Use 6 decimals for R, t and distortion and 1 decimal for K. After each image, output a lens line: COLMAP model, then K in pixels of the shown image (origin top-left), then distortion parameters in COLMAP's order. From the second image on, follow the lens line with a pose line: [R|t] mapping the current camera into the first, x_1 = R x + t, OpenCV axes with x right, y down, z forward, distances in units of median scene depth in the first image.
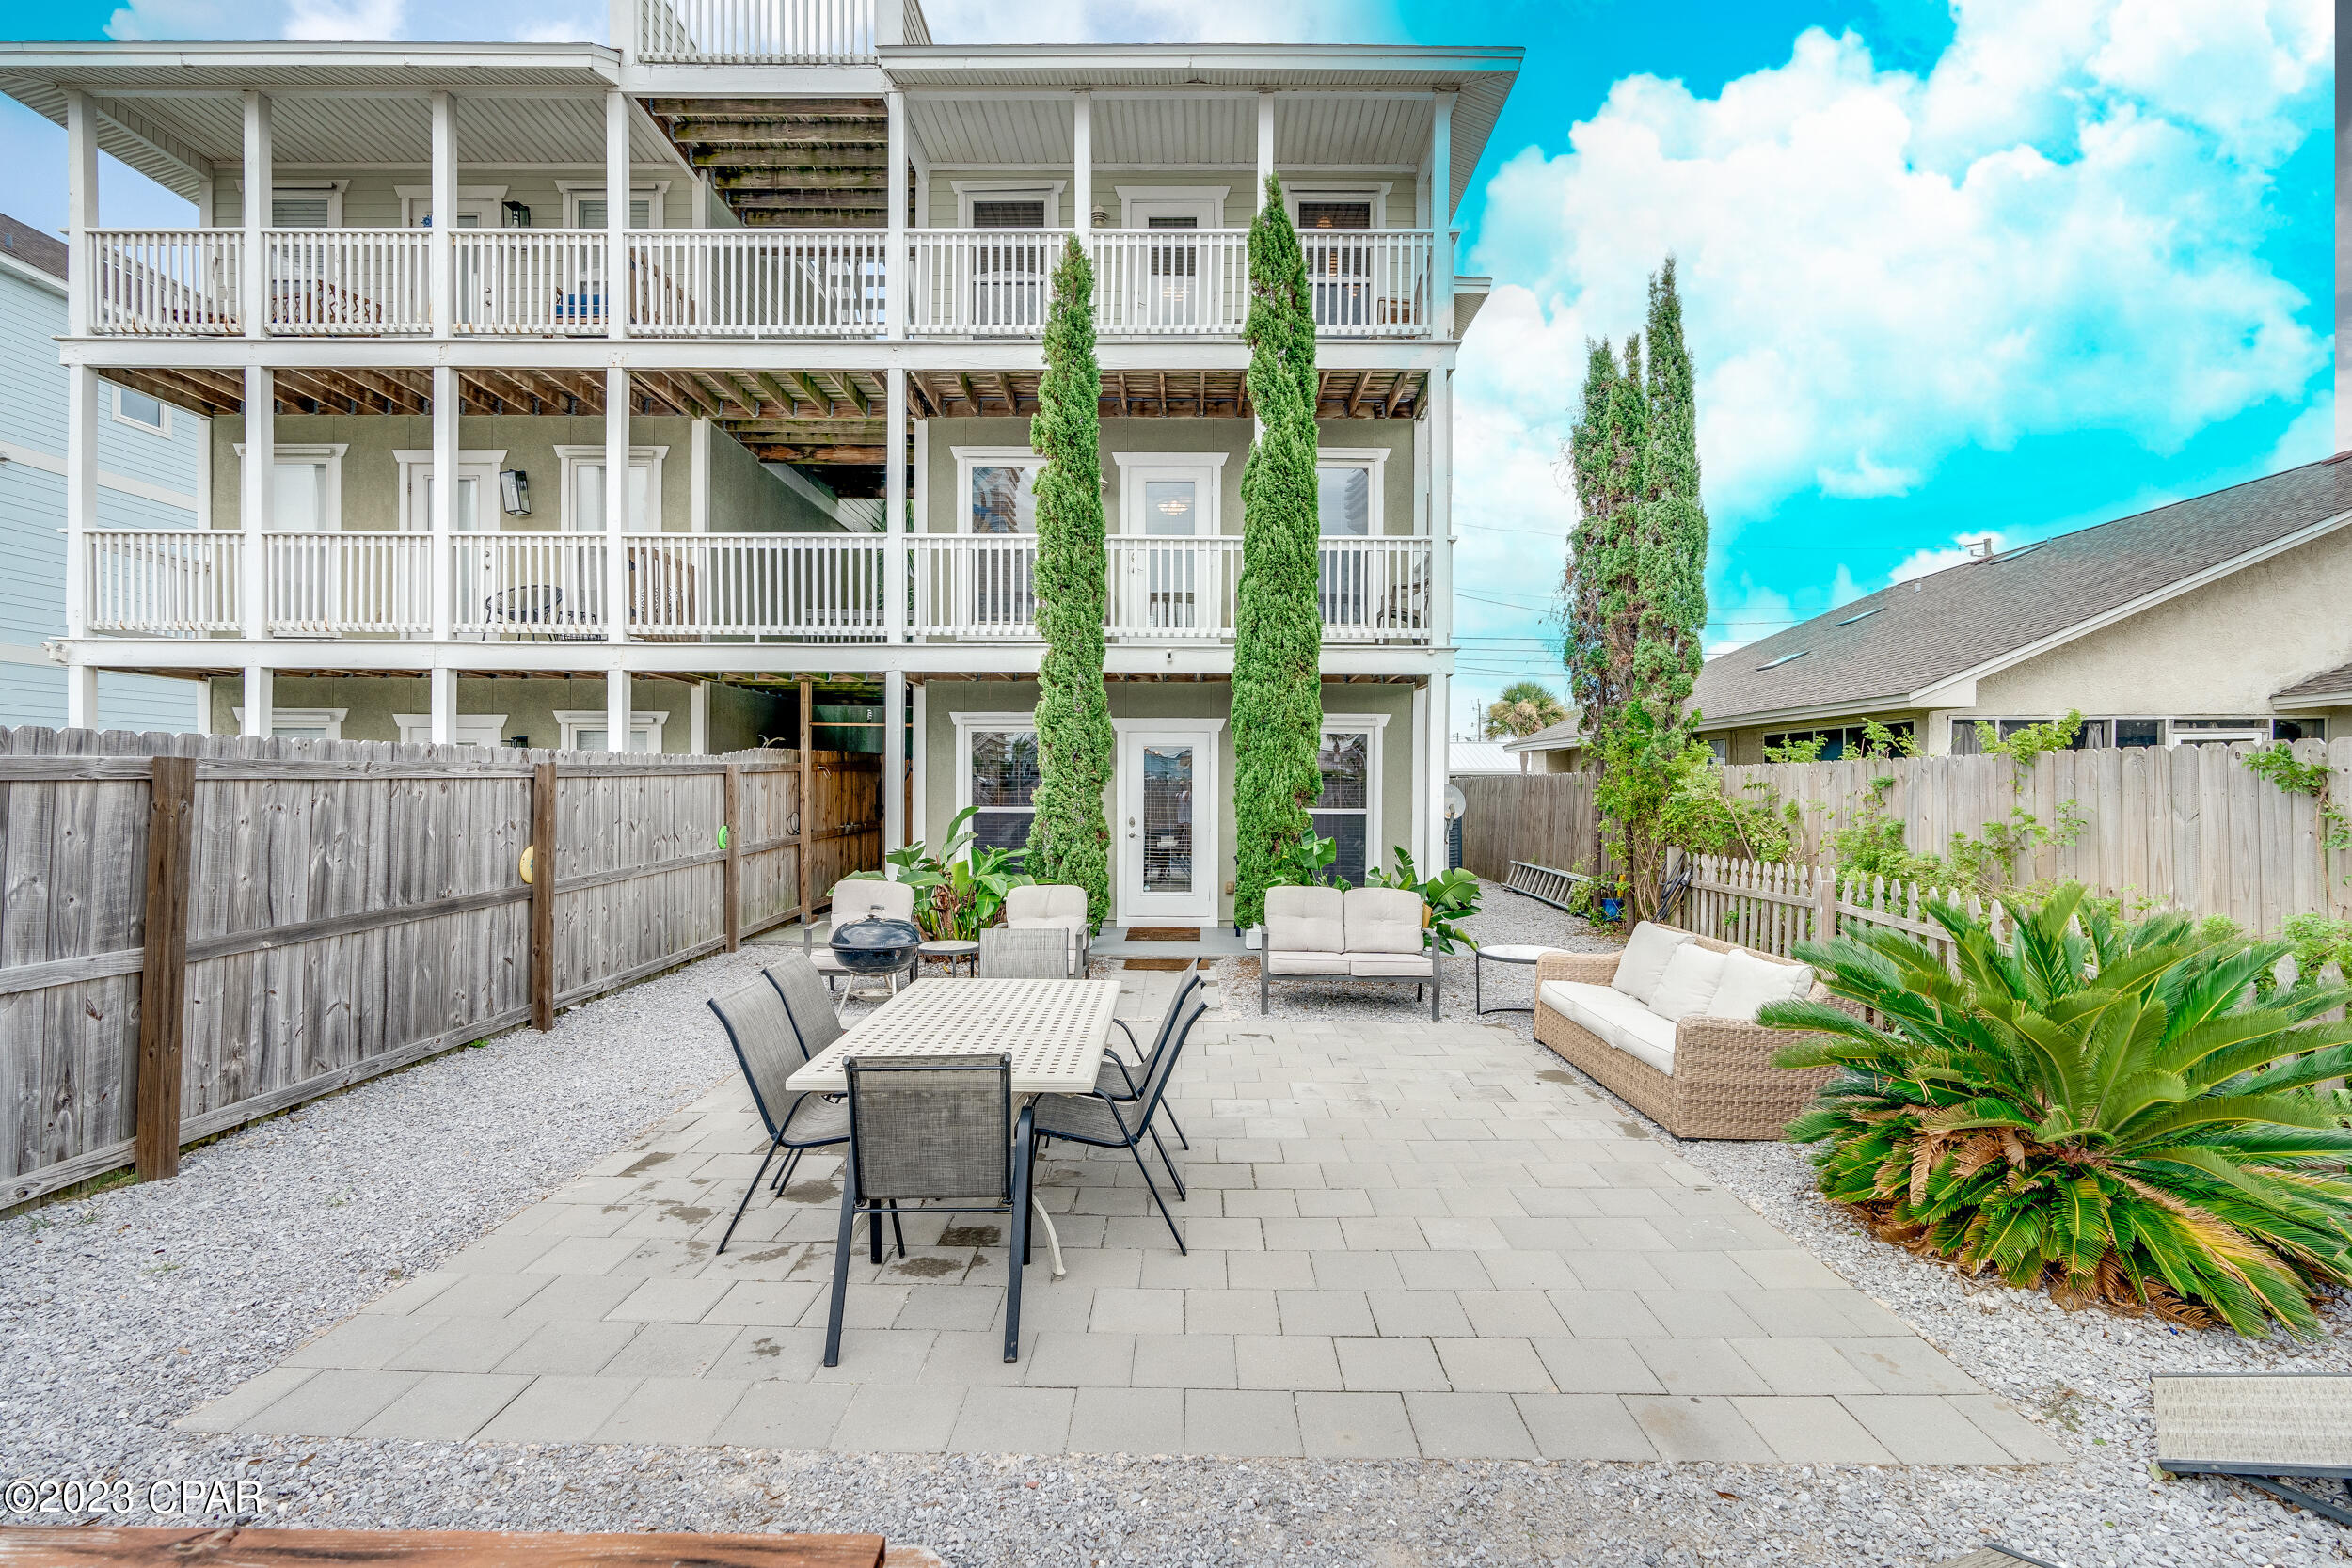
lens RADIAL K [[1061.7, 0, 1183.8], [0, 1061.7, 775.4], [0, 0, 1]] dist [-0.003978, 0.000981]
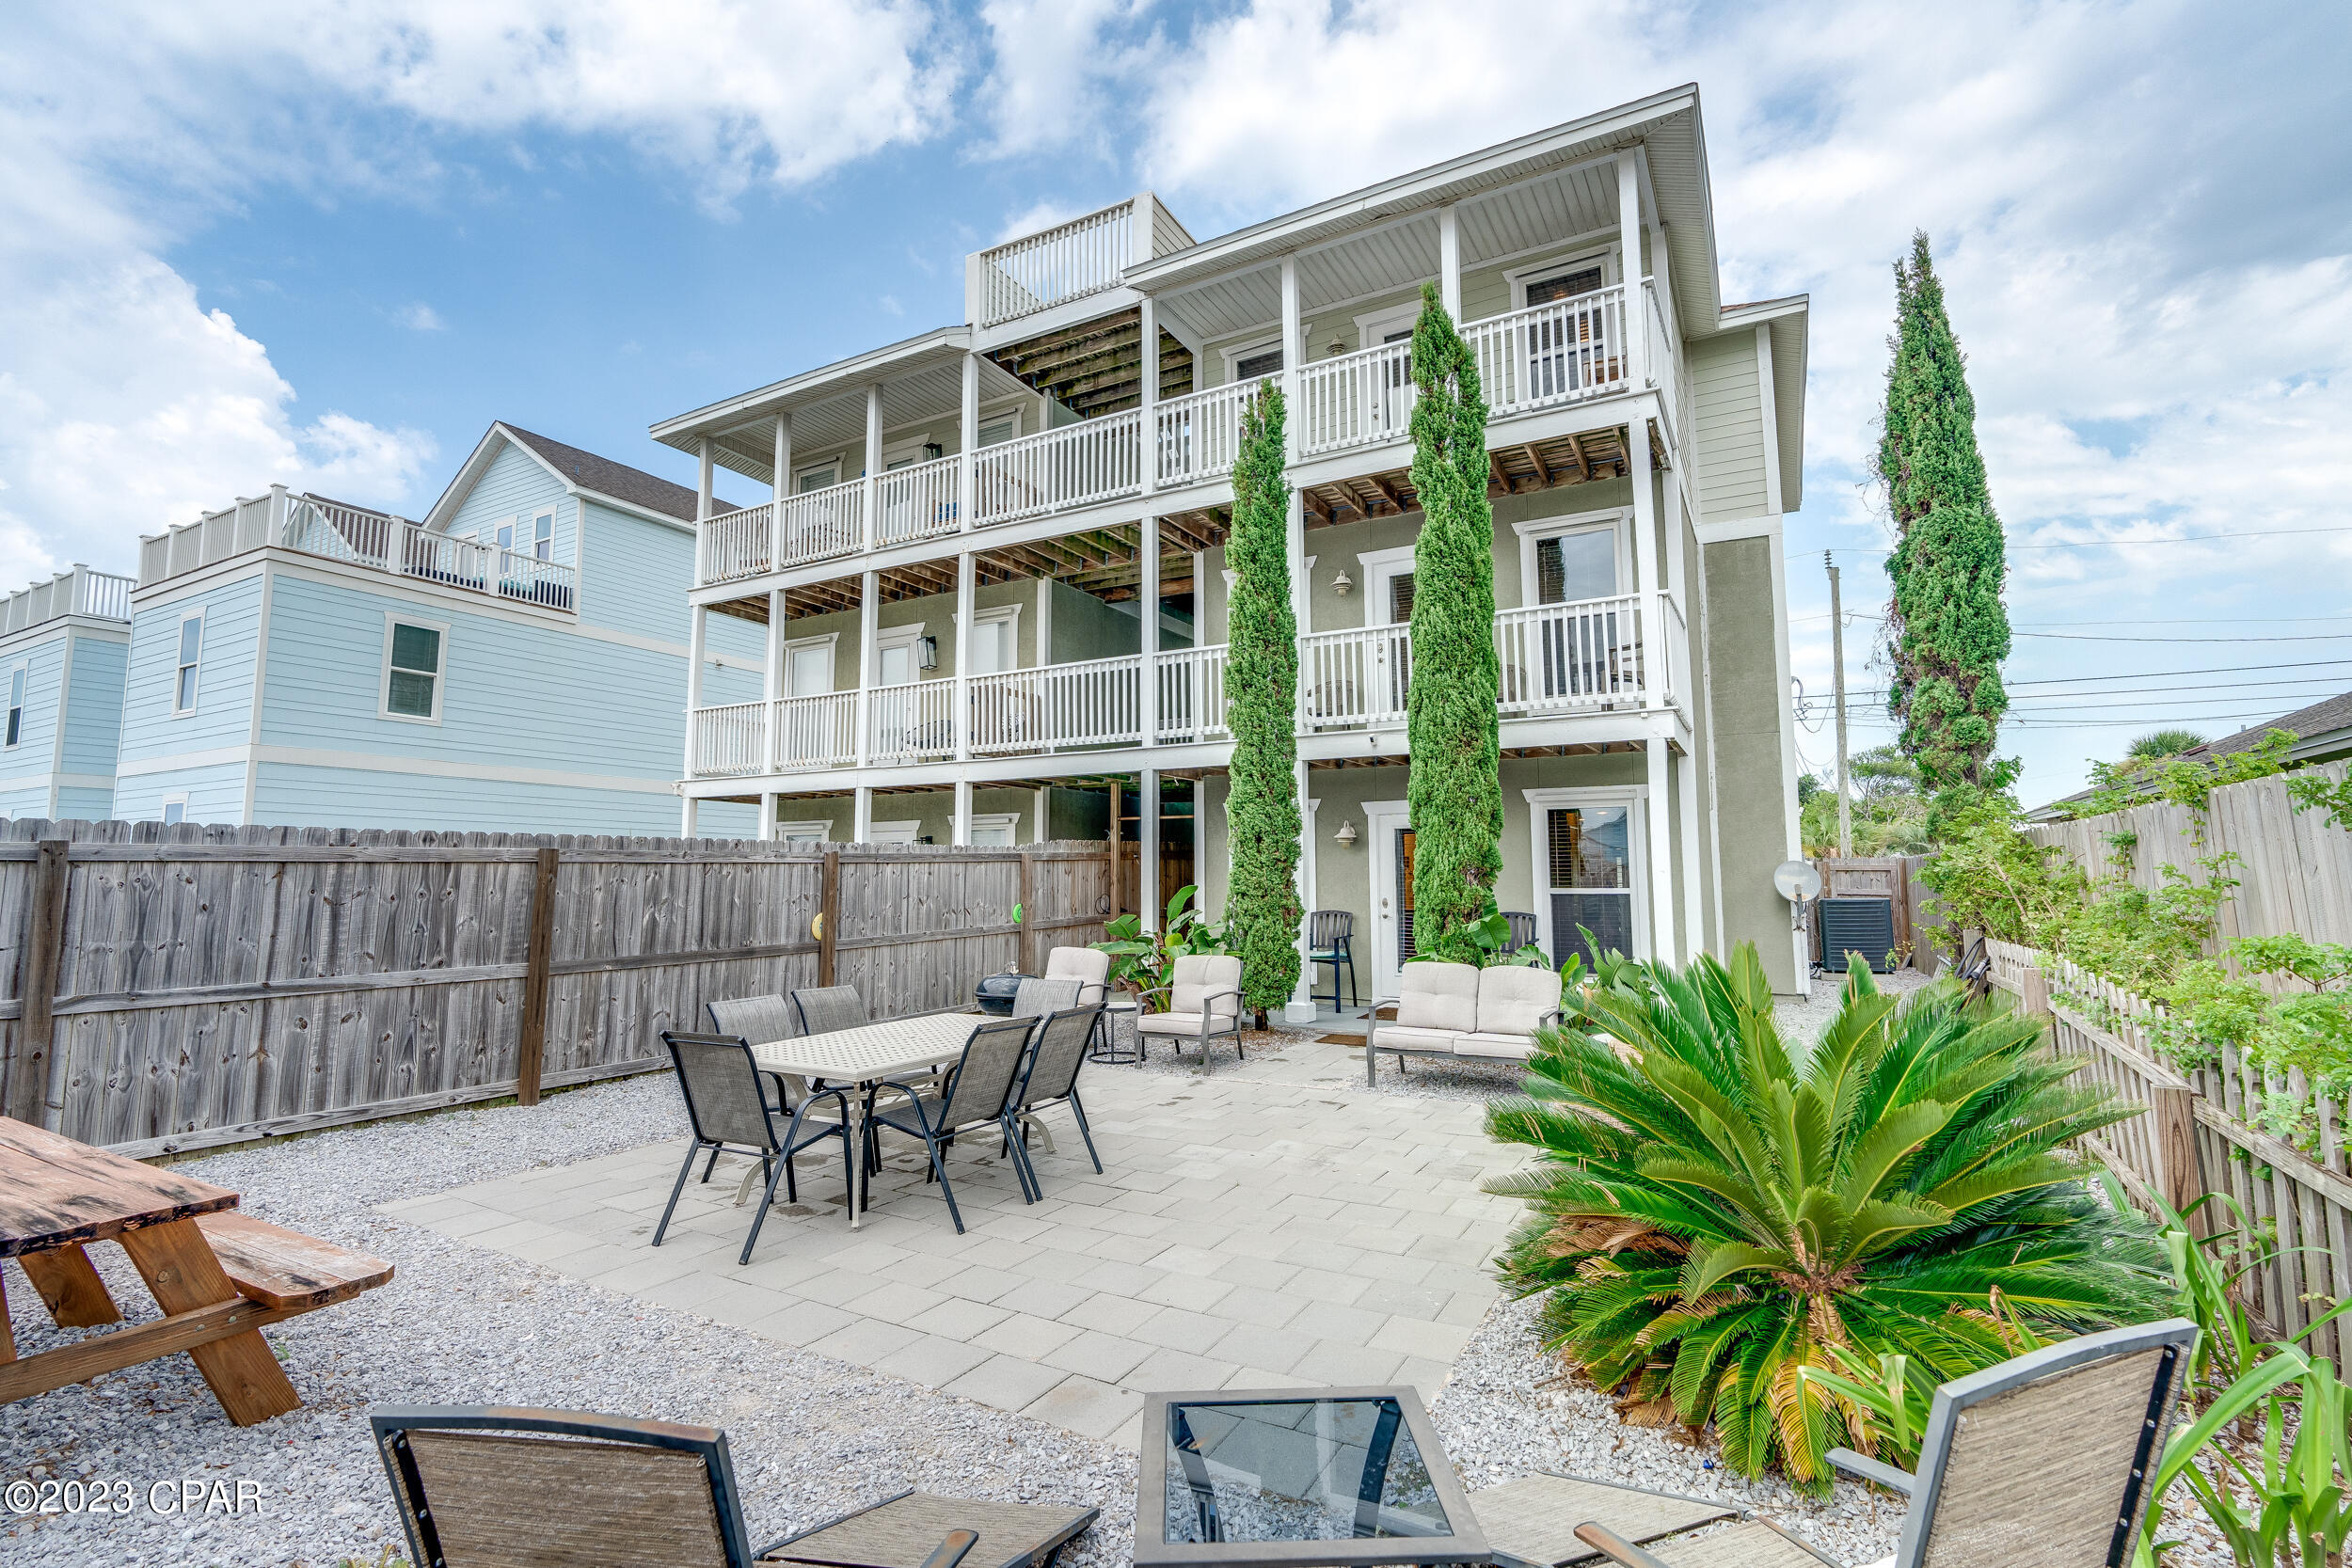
lens RADIAL K [[1069.0, 0, 1193.0], [0, 1069.0, 755.9], [0, 0, 1]] dist [-0.011676, 0.005534]
pose [[0.876250, -0.065020, -0.477449, 0.354079], [0.013359, 0.993751, -0.110814, 0.017544], [0.481671, 0.090722, 0.871644, 0.002894]]
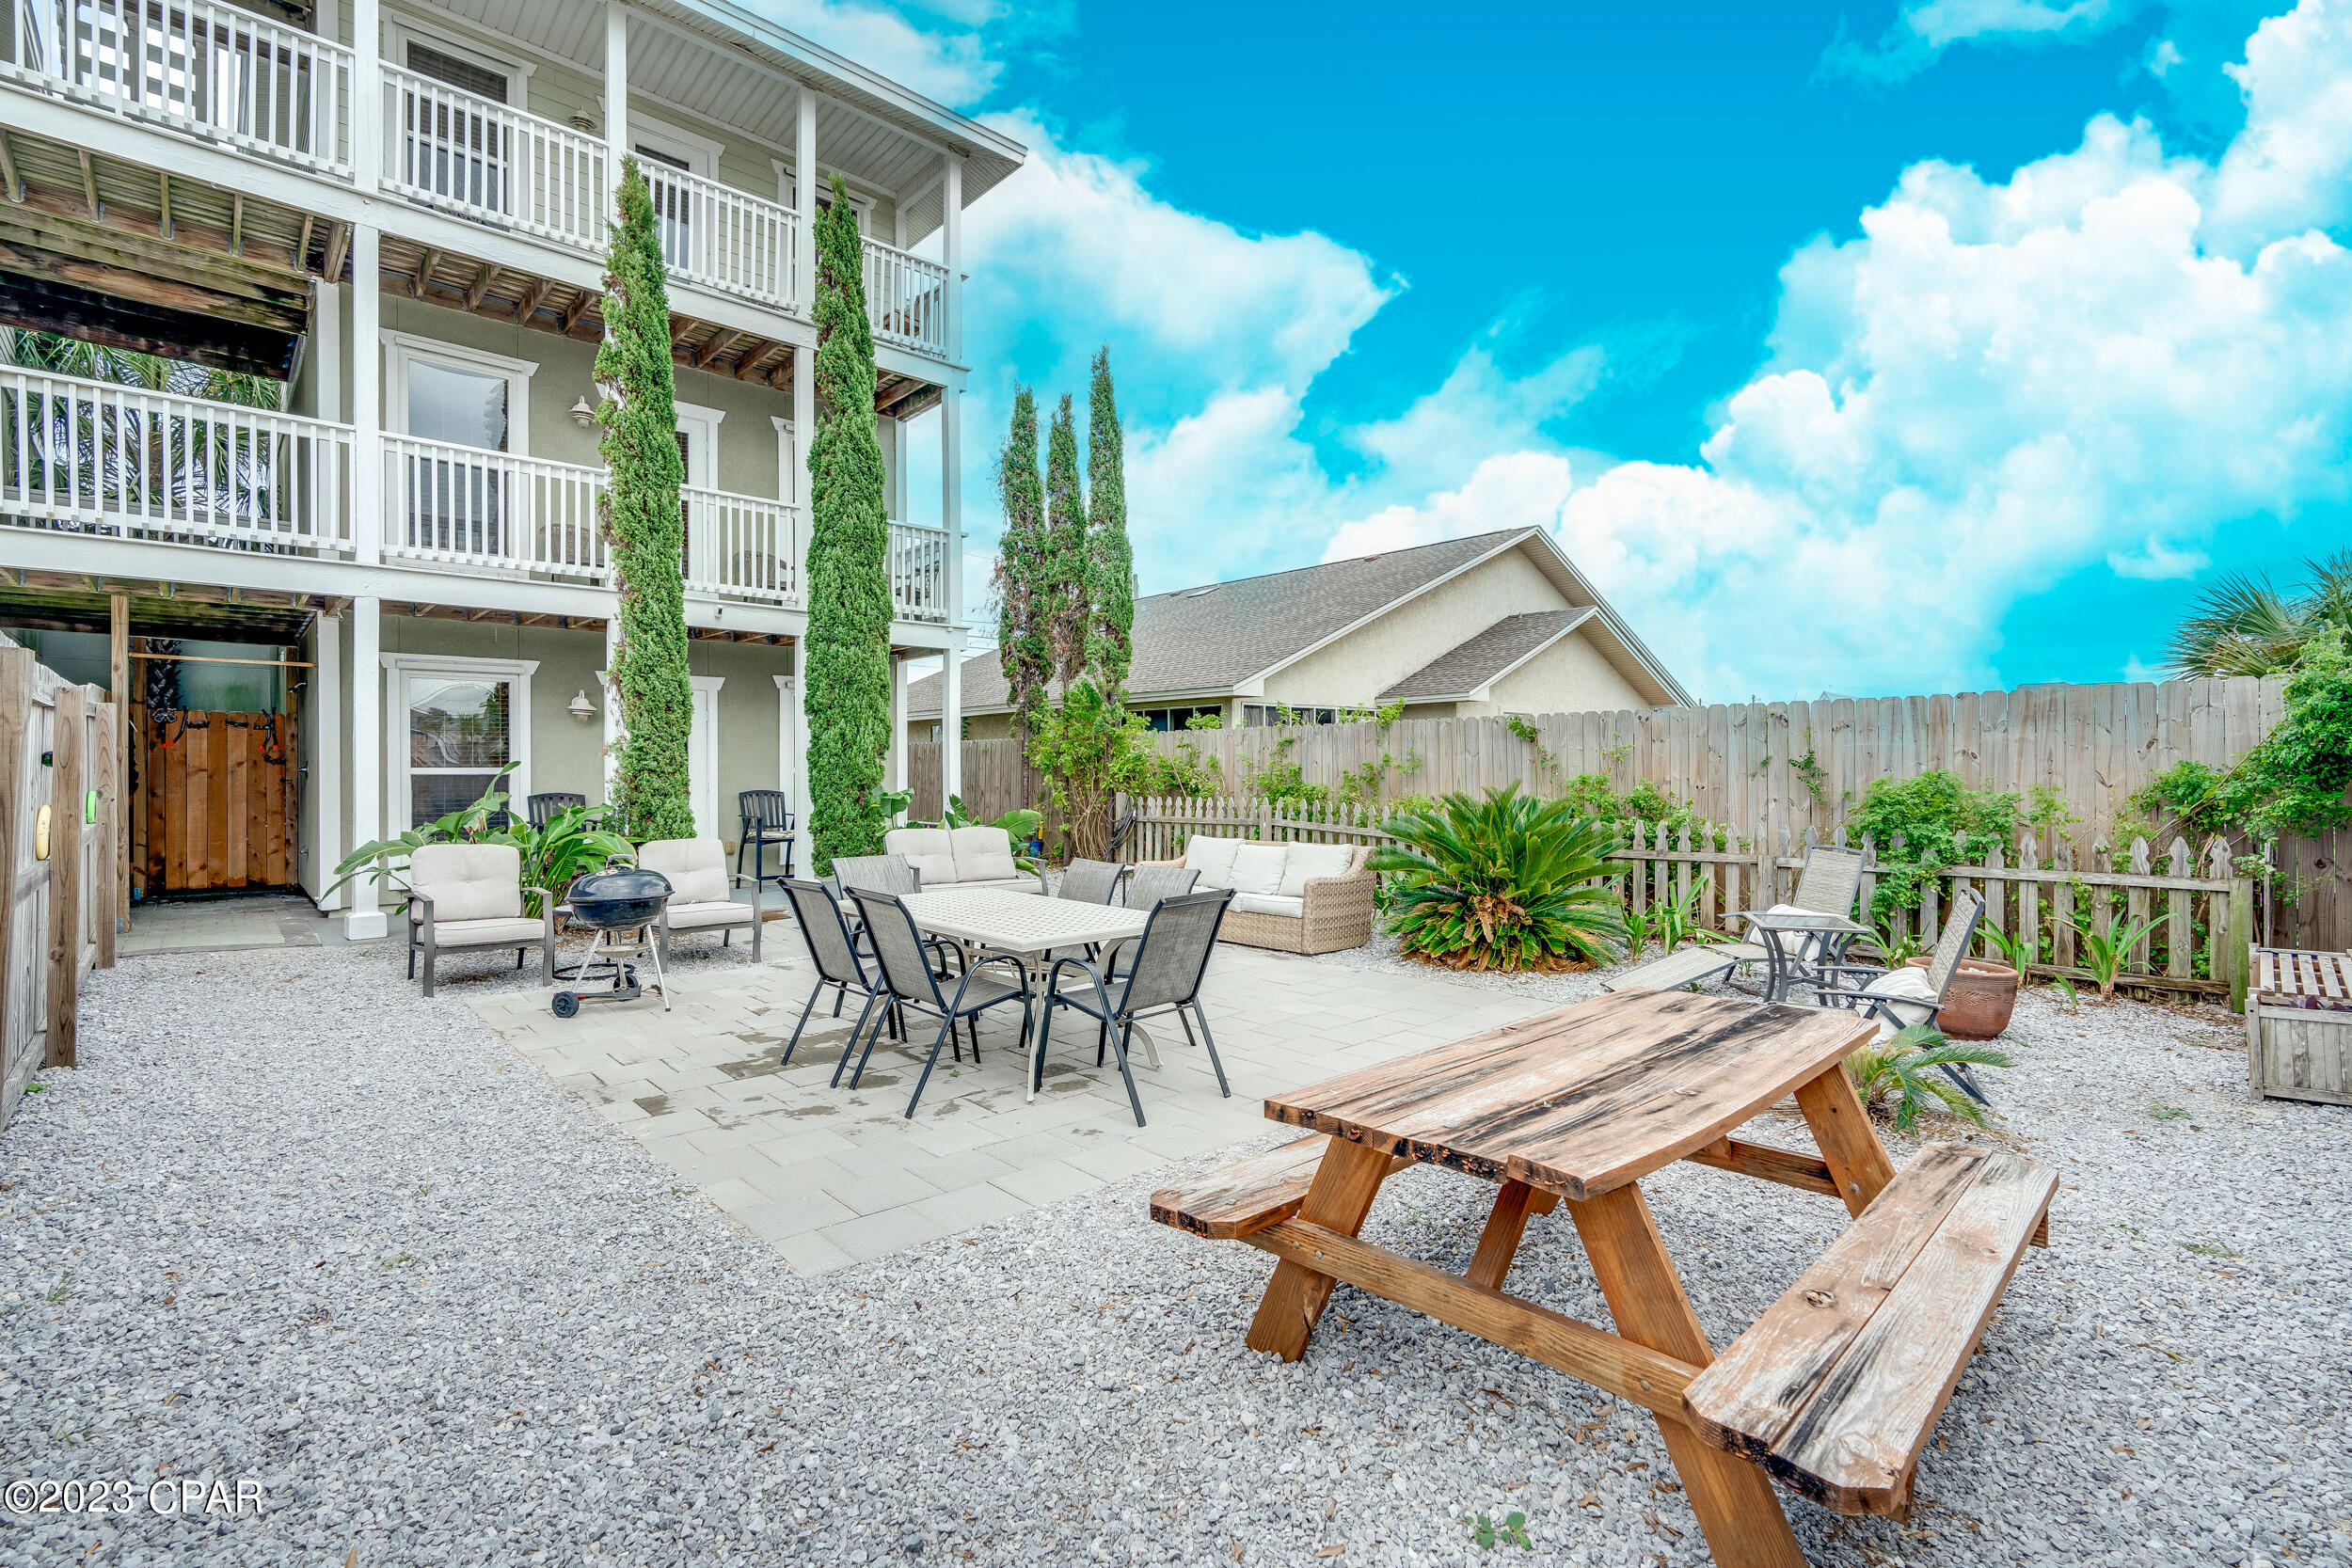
lens RADIAL K [[1047.5, 0, 1190.2], [0, 1047.5, 739.2], [0, 0, 1]] dist [-0.000779, 0.000251]
pose [[0.727038, 0.013386, 0.686466, -0.385415], [-0.003453, 0.999869, -0.015841, 0.022282], [-0.686588, 0.009147, 0.726989, -0.014061]]
